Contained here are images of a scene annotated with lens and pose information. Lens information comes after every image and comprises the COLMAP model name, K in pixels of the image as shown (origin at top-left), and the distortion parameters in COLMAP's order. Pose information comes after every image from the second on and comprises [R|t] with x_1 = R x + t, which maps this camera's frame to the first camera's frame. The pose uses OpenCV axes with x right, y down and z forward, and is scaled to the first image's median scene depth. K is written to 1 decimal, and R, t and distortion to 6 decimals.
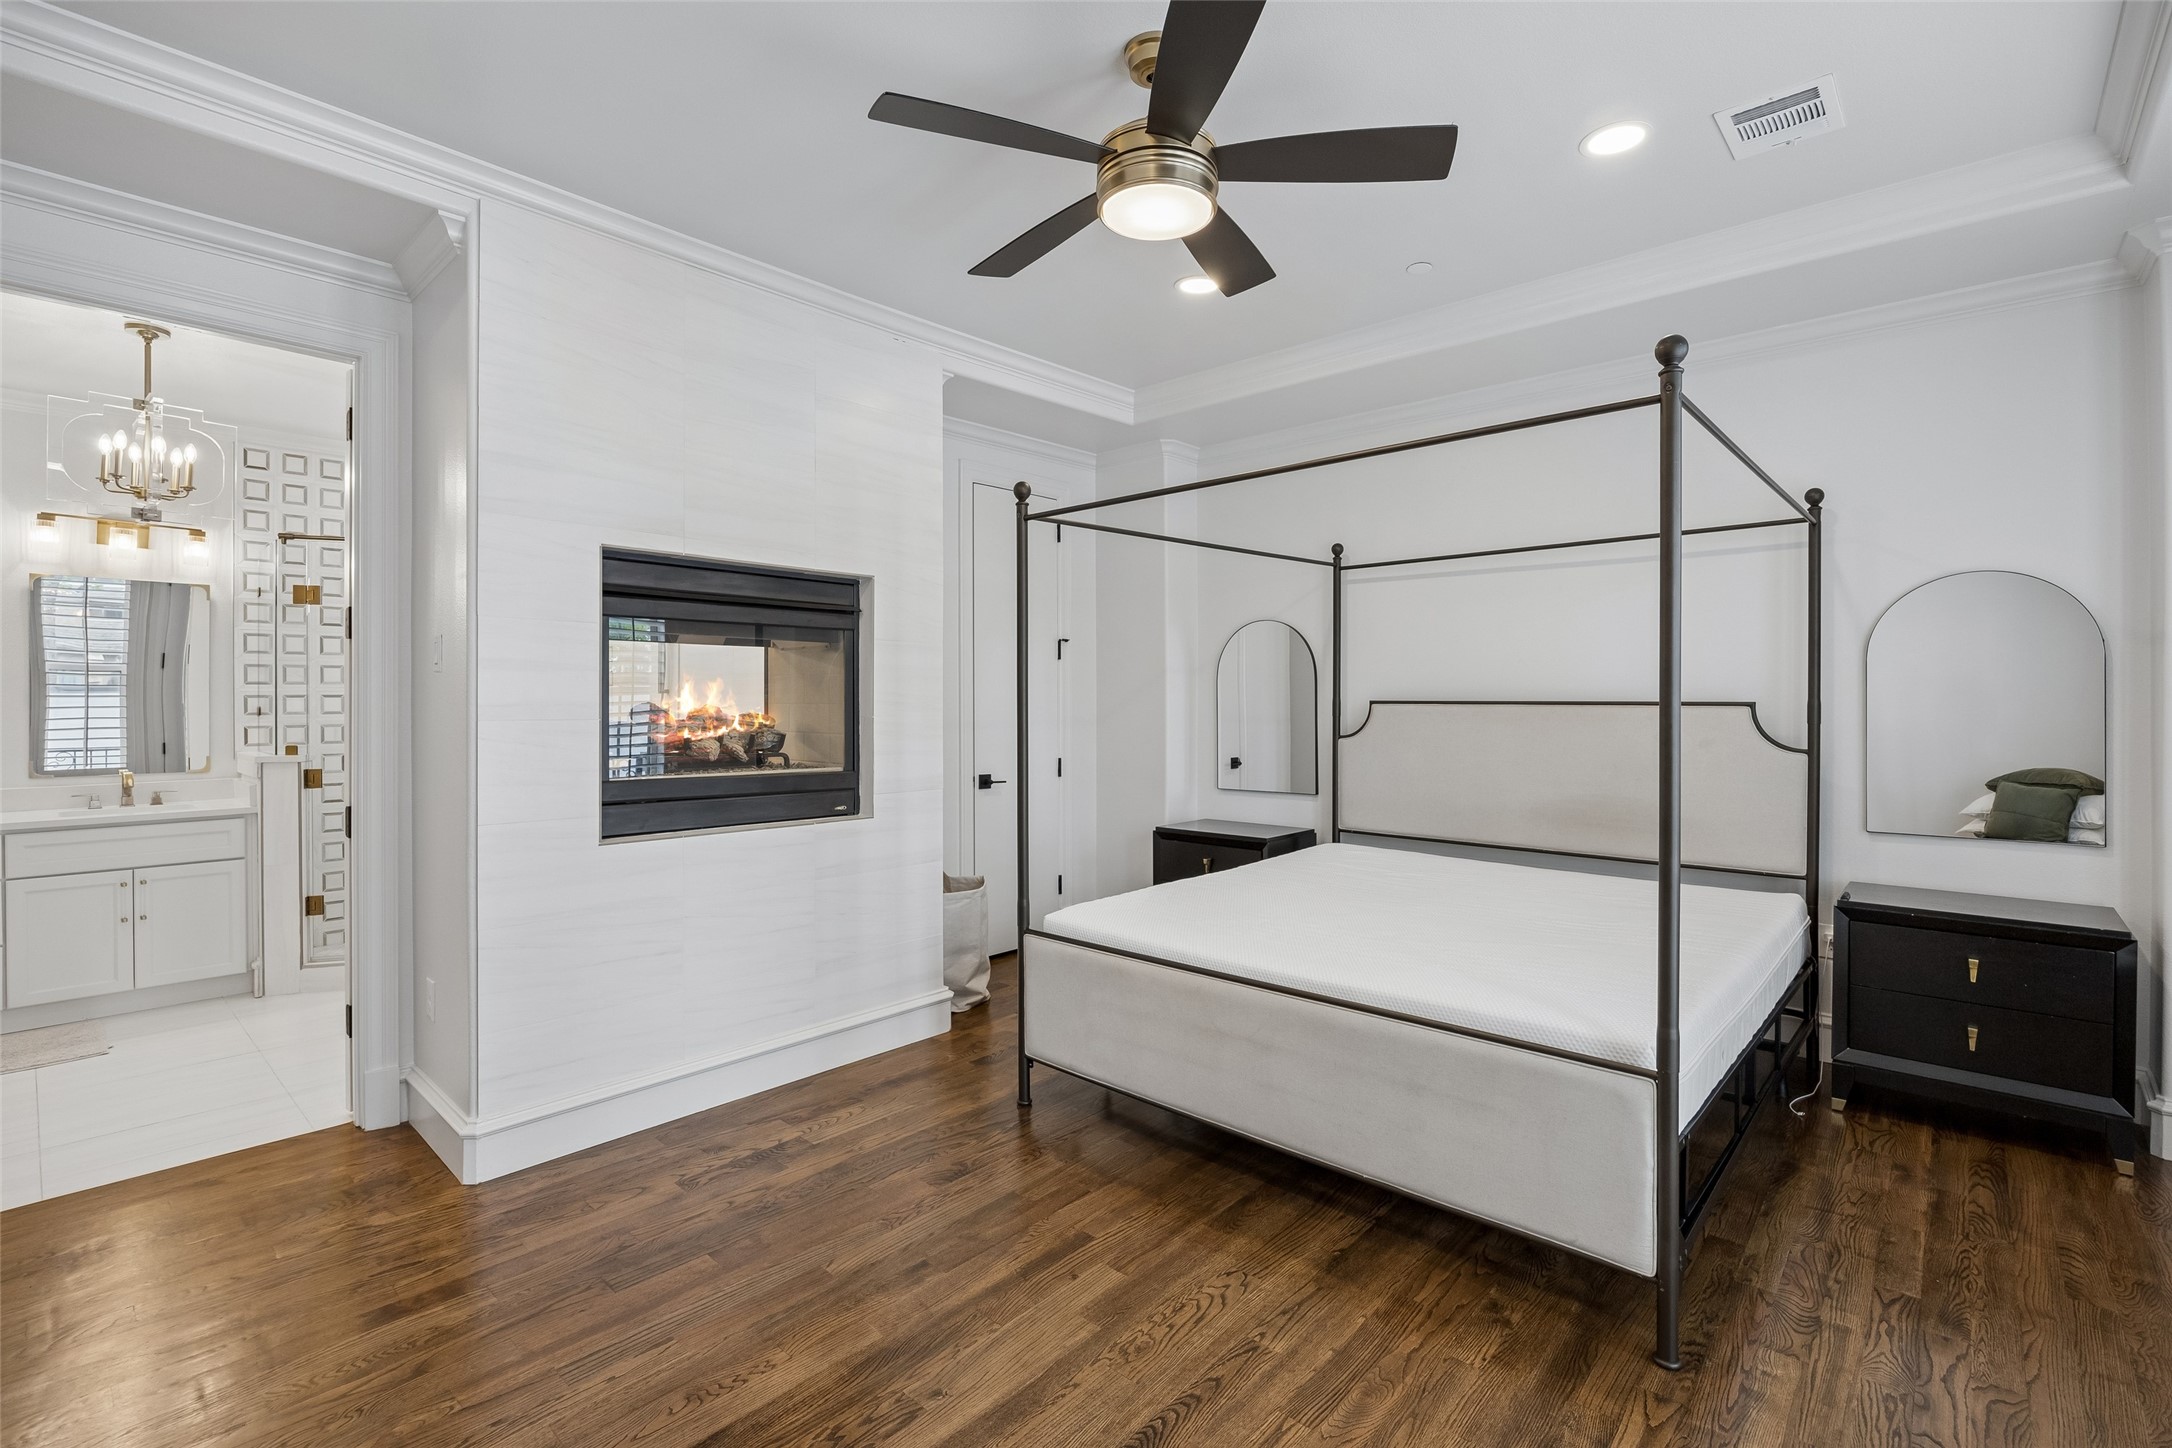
lens RADIAL K [[989.6, 0, 1083.5], [0, 989.6, 708.4], [0, 0, 1]] dist [-0.001458, 0.000130]
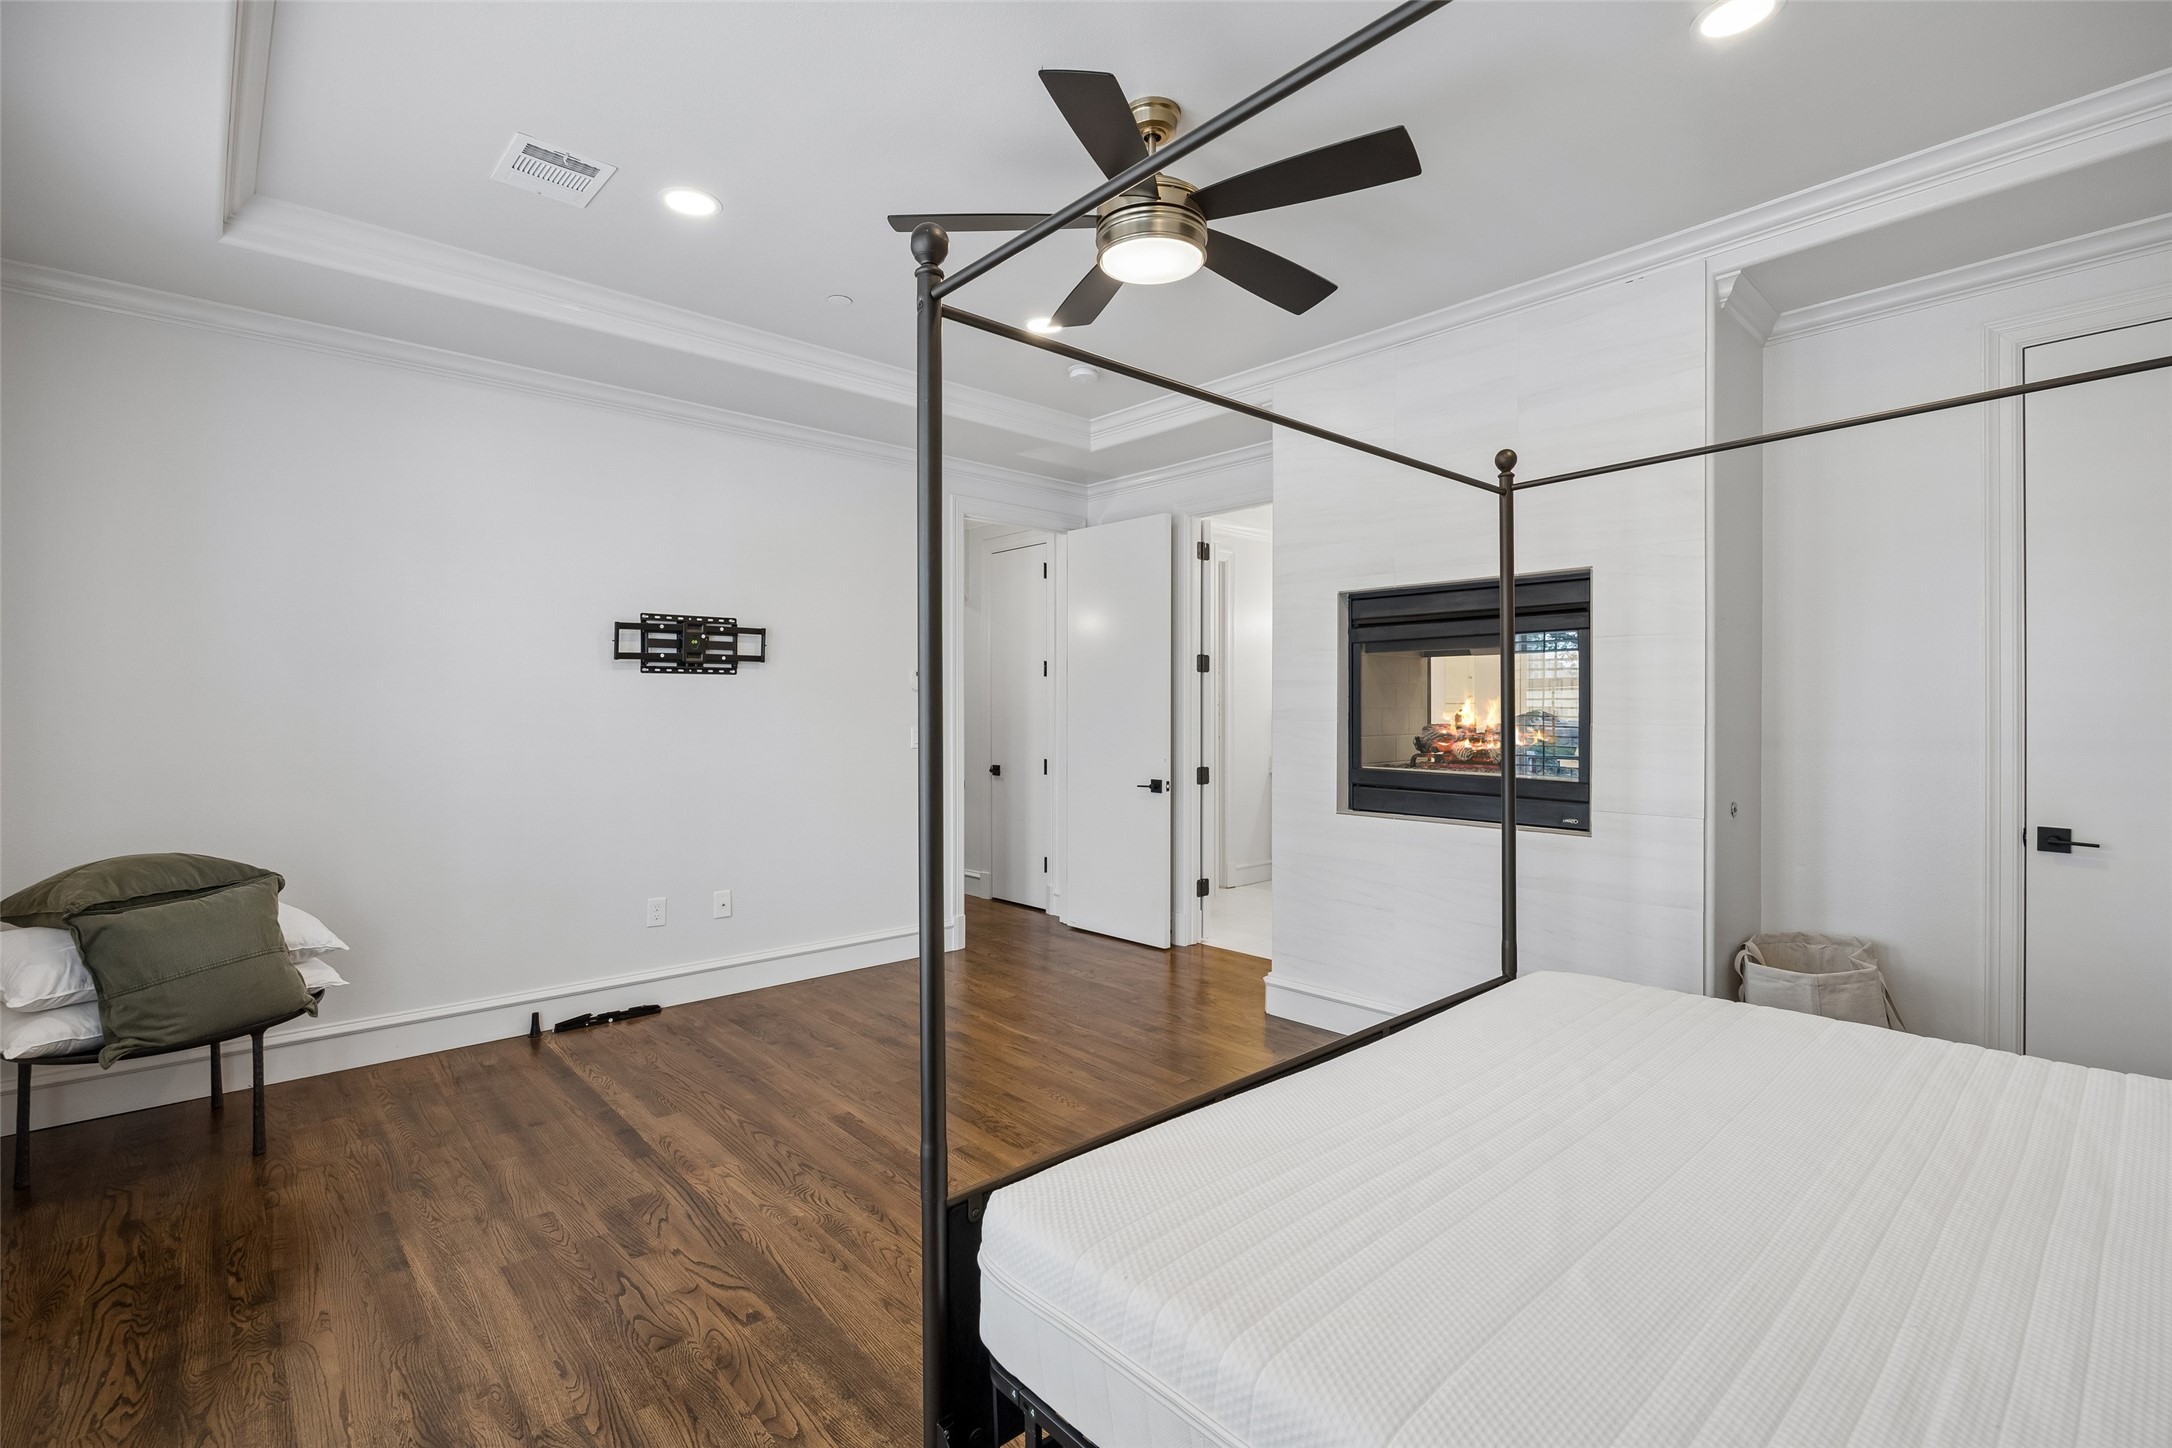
lens RADIAL K [[989.6, 0, 1083.5], [0, 989.6, 708.4], [0, 0, 1]] dist [-0.001458, 0.000130]
pose [[-0.102036, -0.001982, -0.994779, 1.150903], [-0.005152, 0.999986, -0.001464, -0.002534], [0.994767, 0.004975, -0.102045, 1.015452]]
